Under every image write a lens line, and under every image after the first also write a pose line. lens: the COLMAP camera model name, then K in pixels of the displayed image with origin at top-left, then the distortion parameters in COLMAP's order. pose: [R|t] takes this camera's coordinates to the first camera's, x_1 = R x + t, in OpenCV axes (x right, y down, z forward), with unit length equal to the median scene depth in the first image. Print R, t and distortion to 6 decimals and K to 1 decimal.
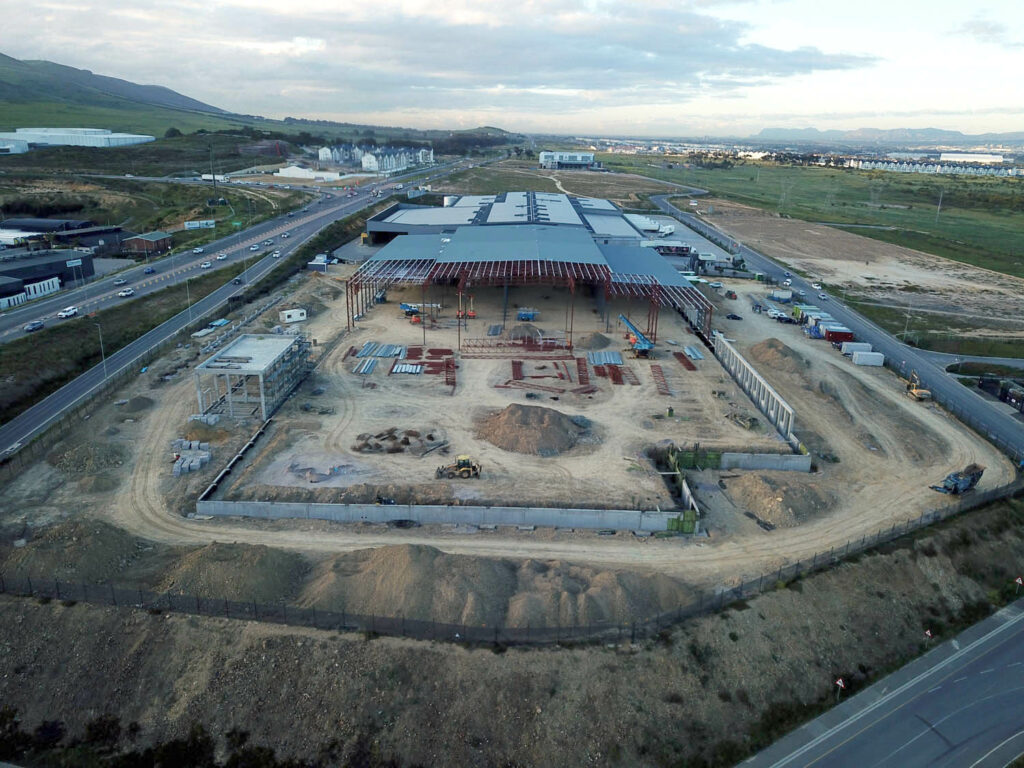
lens RADIAL K [[774.6, 0, 515.4], [0, 774.6, 385.6], [0, 0, 1]] dist [0.006050, 0.006439]
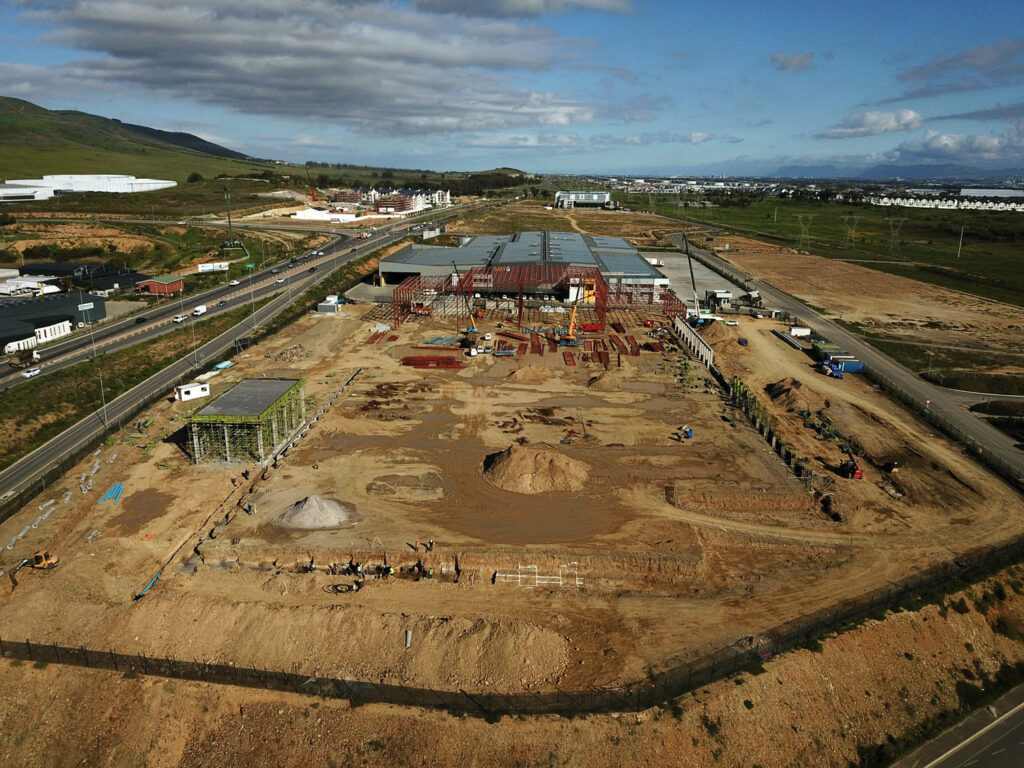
lens RADIAL K [[778.4, 0, 515.2], [0, 778.4, 386.8], [0, 0, 1]] dist [-0.002374, 0.013691]
pose [[0.999676, -0.005938, -0.024766, 0.009068], [0.004743, 0.998834, -0.048043, -0.003352], [0.025023, 0.047910, 0.998538, 0.015503]]
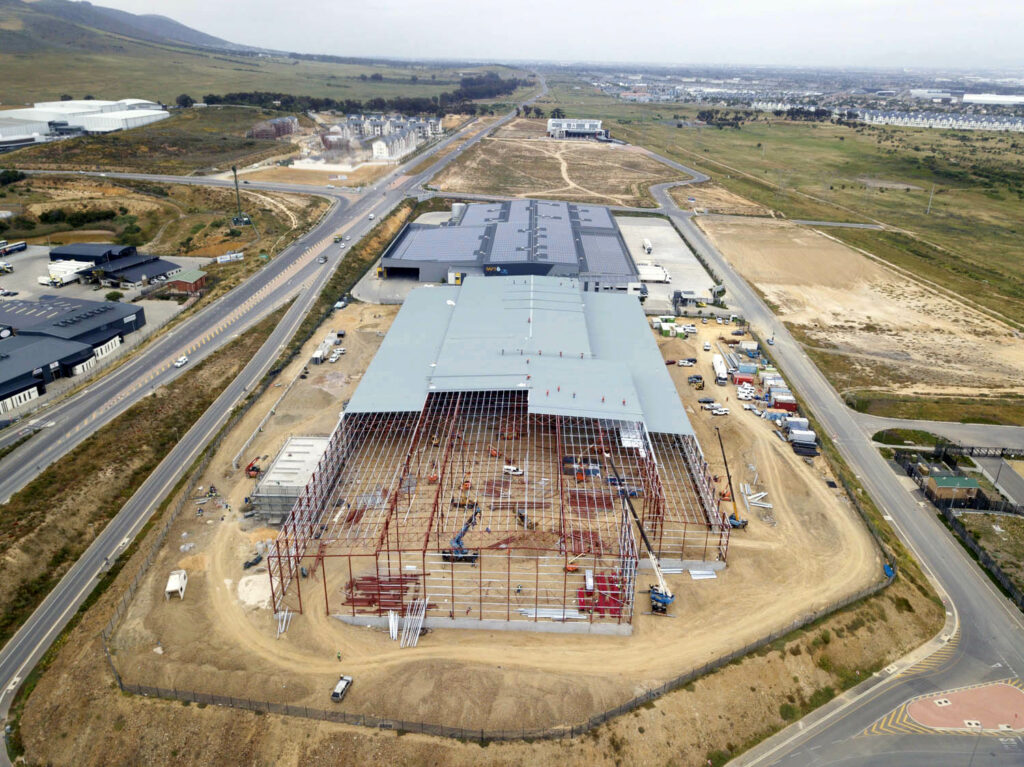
lens RADIAL K [[780.6, 0, 515.1], [0, 780.6, 388.5], [0, 0, 1]] dist [0.004243, 0.001417]
pose [[0.999881, 0.001439, -0.015387, 0.018710], [-0.000102, 0.996250, 0.086526, -0.146780], [0.015453, -0.086514, 0.996131, -0.143051]]
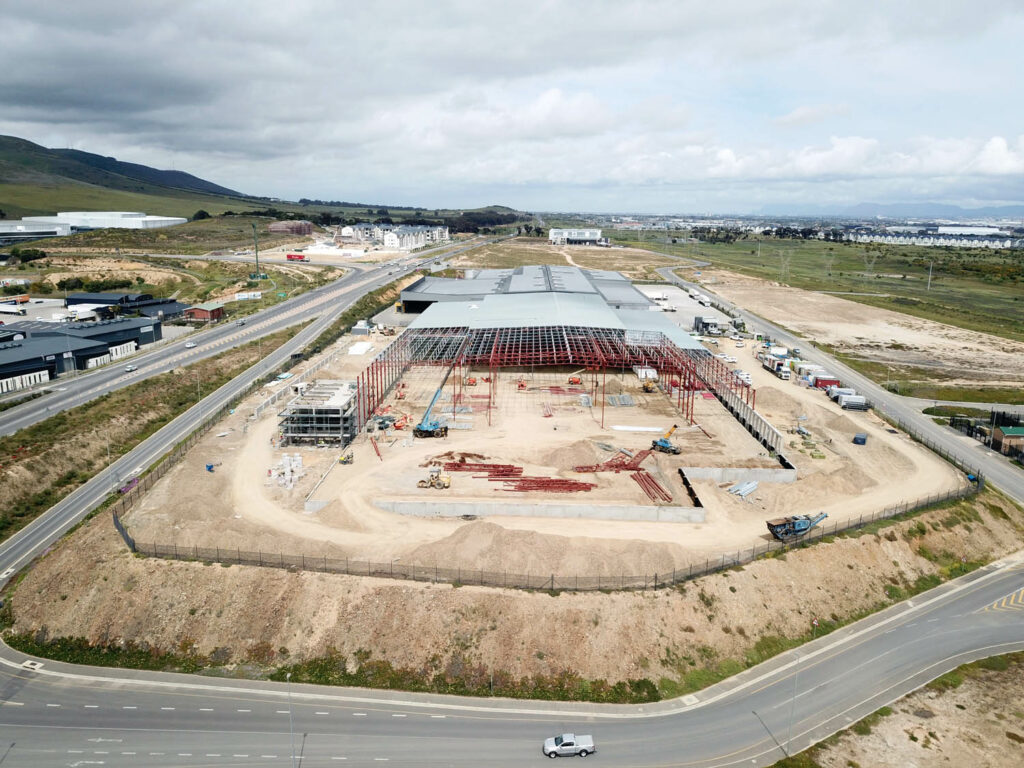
lens RADIAL K [[779.0, 0, 515.1], [0, 779.0, 383.7], [0, 0, 1]] dist [0.004014, 0.003579]
pose [[0.999912, -0.008431, -0.010195, -0.021203], [0.007401, 0.995243, -0.097141, 0.033013], [0.010965, 0.097057, 0.995218, -0.106706]]
